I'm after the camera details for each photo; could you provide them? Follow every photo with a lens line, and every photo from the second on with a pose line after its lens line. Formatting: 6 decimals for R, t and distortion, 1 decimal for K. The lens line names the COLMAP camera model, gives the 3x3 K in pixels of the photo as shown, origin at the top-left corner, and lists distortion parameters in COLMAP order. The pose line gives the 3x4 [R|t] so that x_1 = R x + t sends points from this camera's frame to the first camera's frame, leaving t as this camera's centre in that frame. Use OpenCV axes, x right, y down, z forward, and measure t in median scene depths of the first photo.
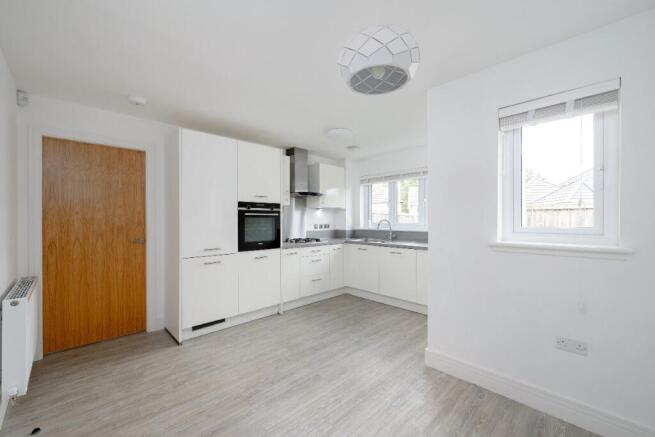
lens RADIAL K [[269.7, 0, 328.2], [0, 269.7, 220.2], [0, 0, 1]] dist [-0.000253, 0.000064]
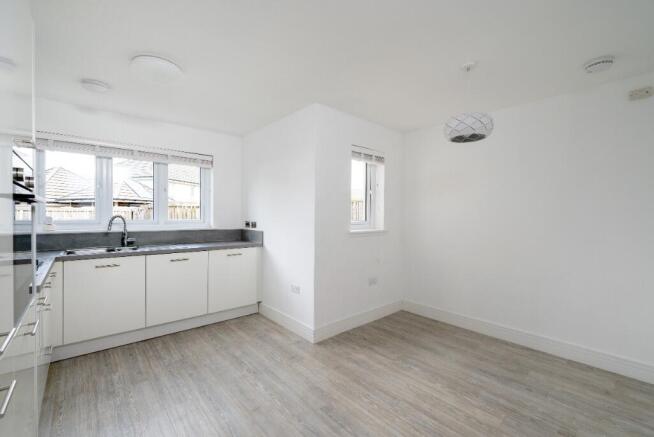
lens RADIAL K [[280.8, 0, 327.8], [0, 280.8, 218.2], [0, 0, 1]] dist [0.001856, 0.000296]
pose [[0.044388, 0.000233, 0.999014, -0.545068], [-0.002250, 0.999997, -0.000133, 0.004651], [-0.999012, -0.002242, 0.044389, 0.590656]]
